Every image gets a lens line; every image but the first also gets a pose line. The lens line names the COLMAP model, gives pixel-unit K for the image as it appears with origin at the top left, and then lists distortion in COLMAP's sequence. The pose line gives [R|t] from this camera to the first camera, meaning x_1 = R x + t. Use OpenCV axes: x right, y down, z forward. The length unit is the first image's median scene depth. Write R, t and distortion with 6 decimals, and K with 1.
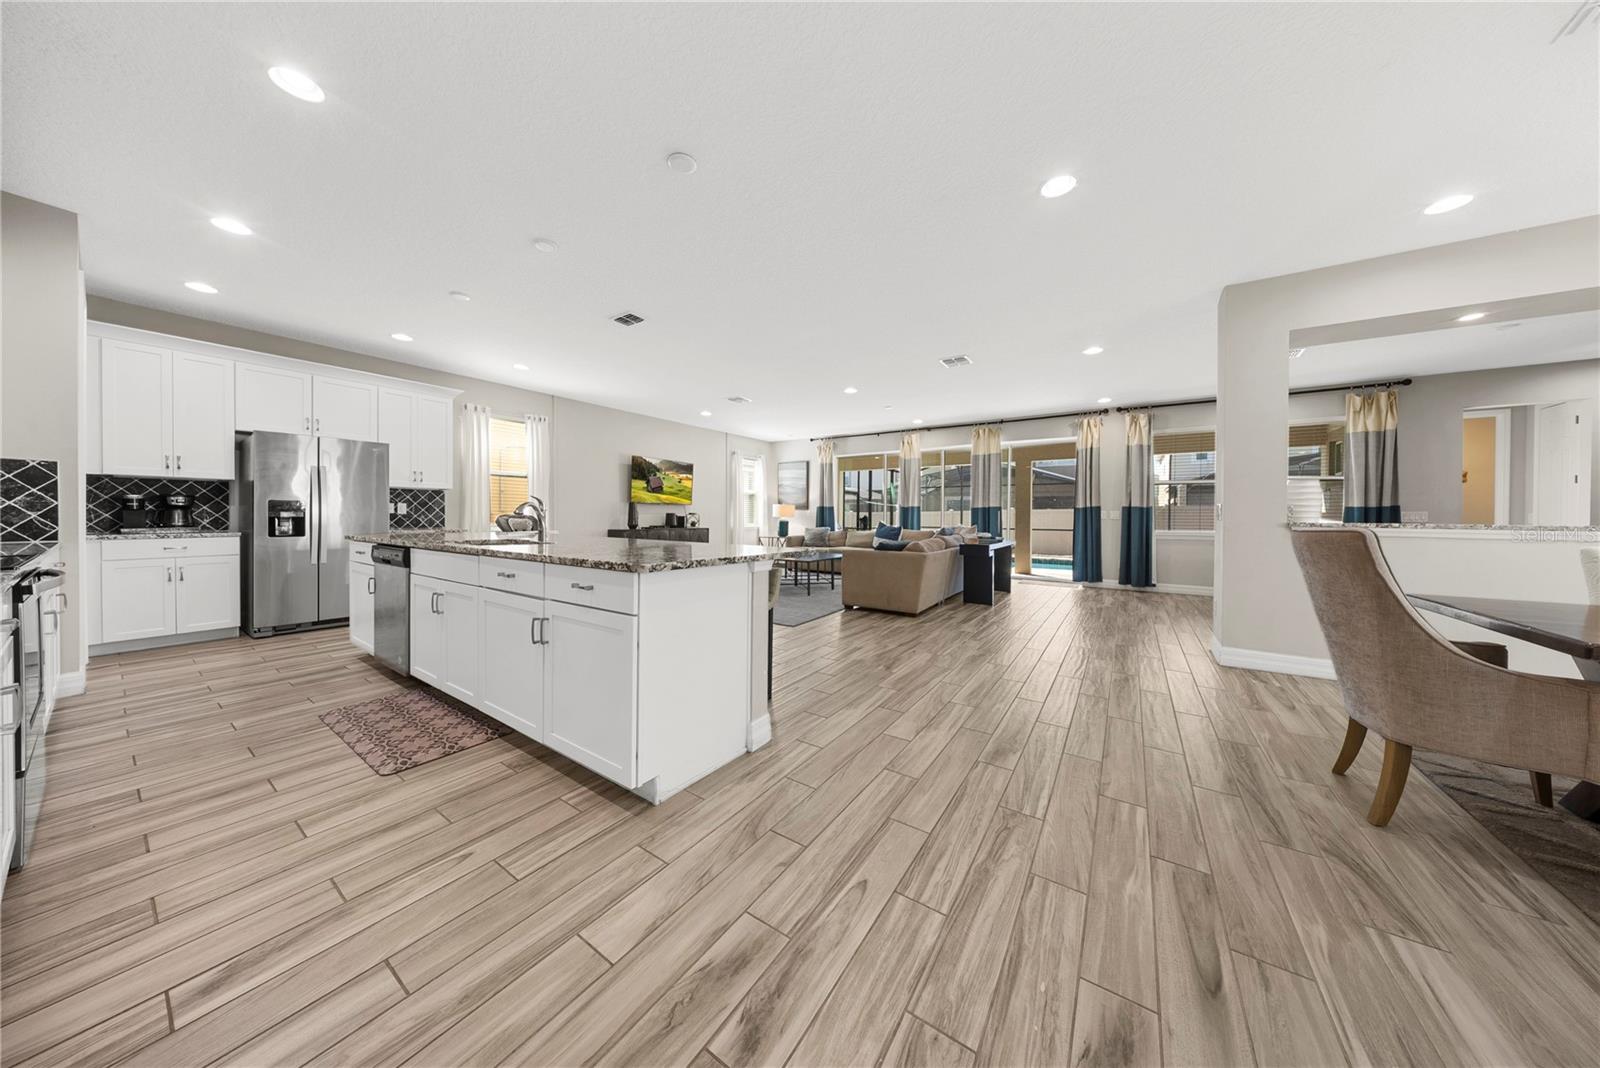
lens RADIAL K [[480.5, 0, 793.6], [0, 480.5, 521.4], [0, 0, 1]] dist [-0.000507, -0.000146]
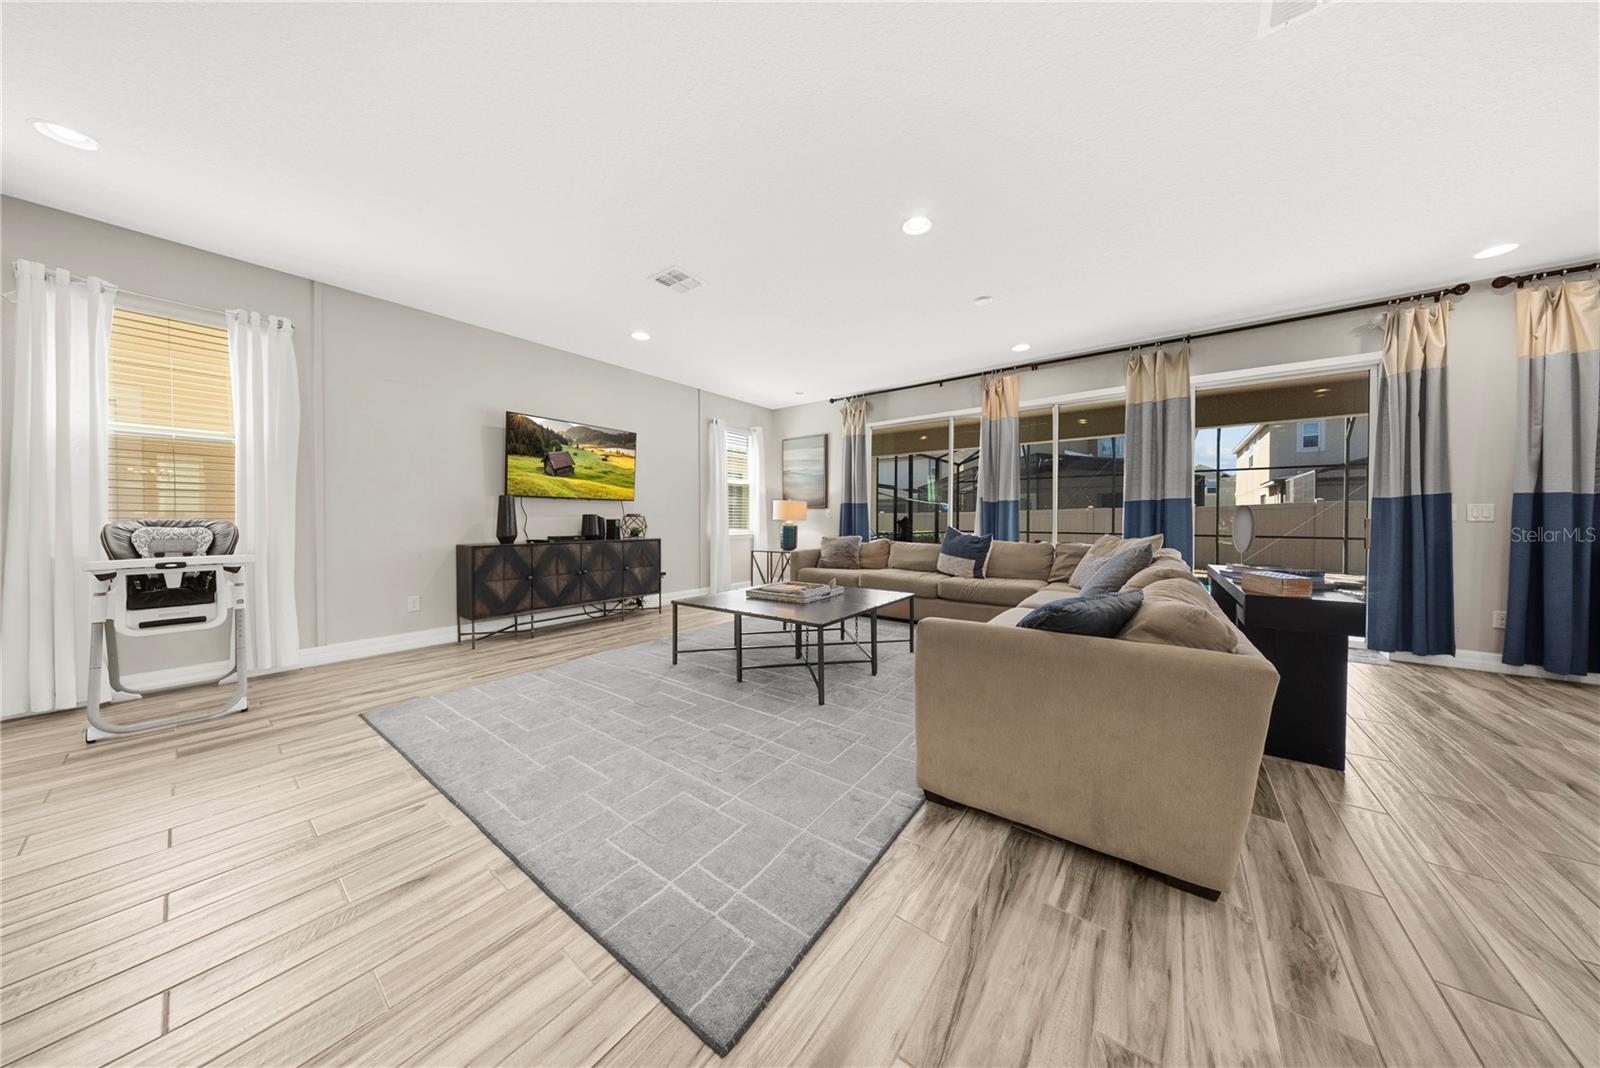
lens RADIAL K [[480.5, 0, 793.6], [0, 480.5, 521.4], [0, 0, 1]] dist [-0.000507, -0.000146]
pose [[0.998625, -0.004910, -0.052184, 0.045798], [0.004679, 0.999979, -0.004559, -0.009874], [0.052205, 0.004309, 0.998627, 0.859089]]
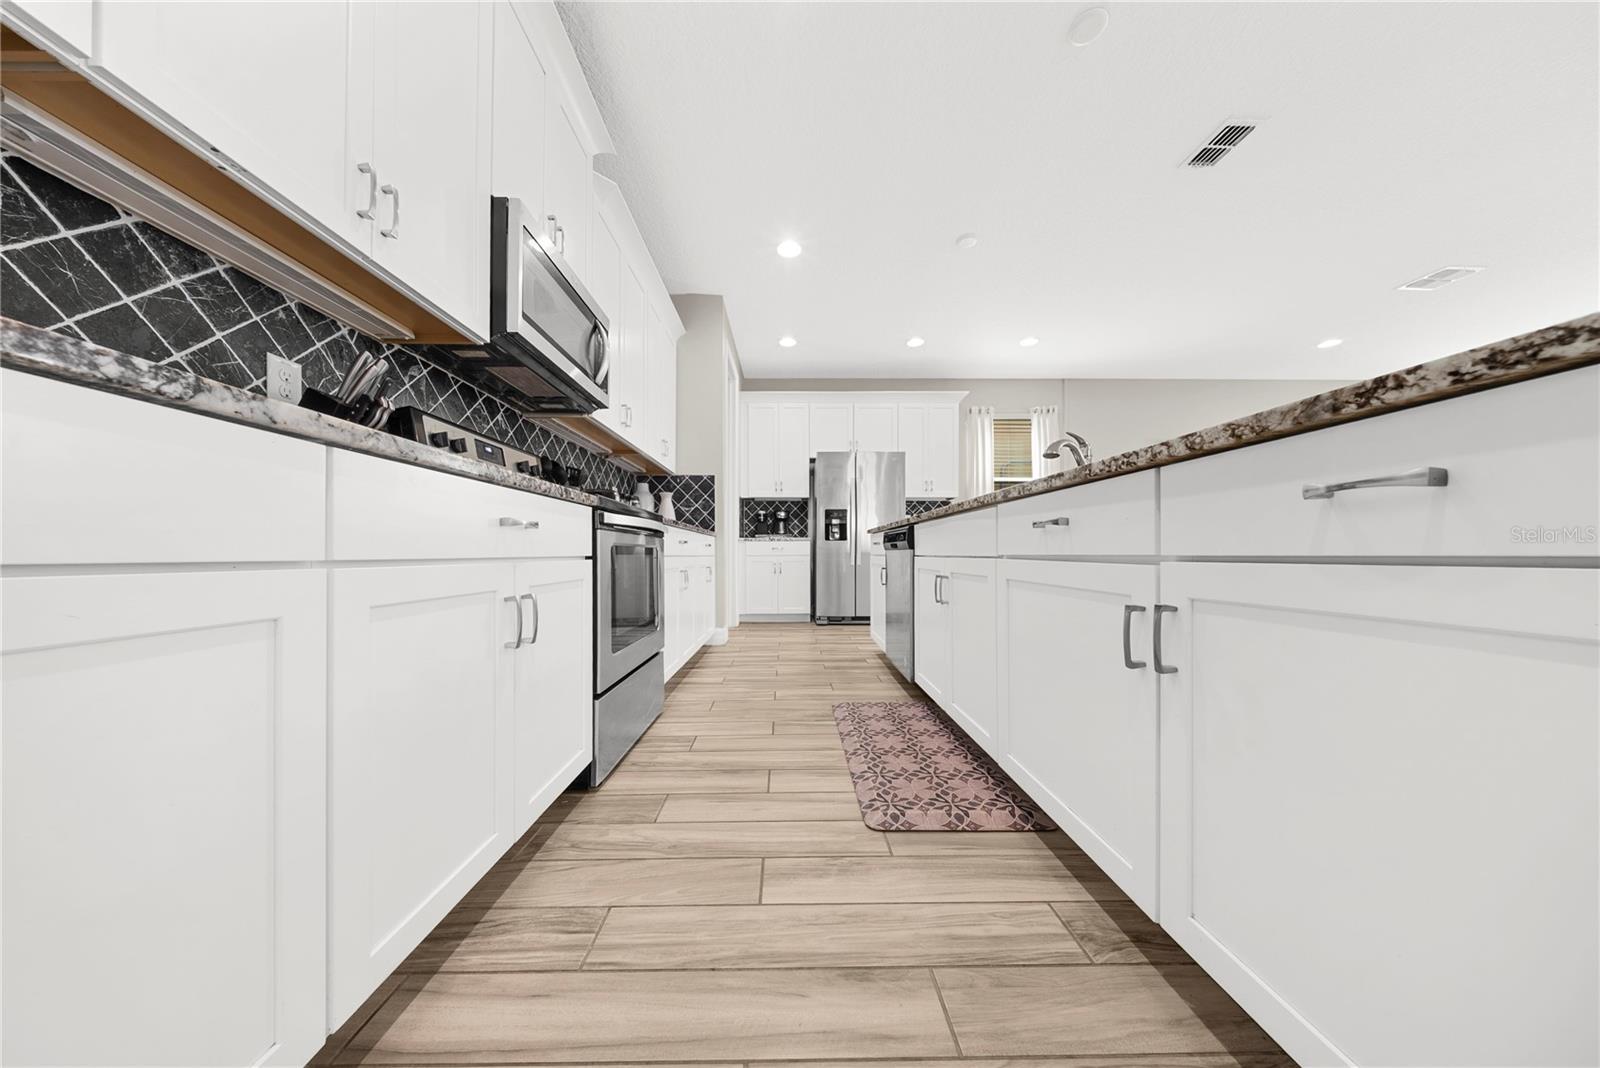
lens RADIAL K [[485.2, 0, 784.9], [0, 485.2, 543.7], [0, 0, 1]] dist [0.000097, -0.000055]
pose [[0.571447, -0.020073, -0.820393, -0.156253], [-0.001623, 0.999671, -0.025590, 0.067933], [0.820637, 0.015955, 0.571226, 0.220506]]
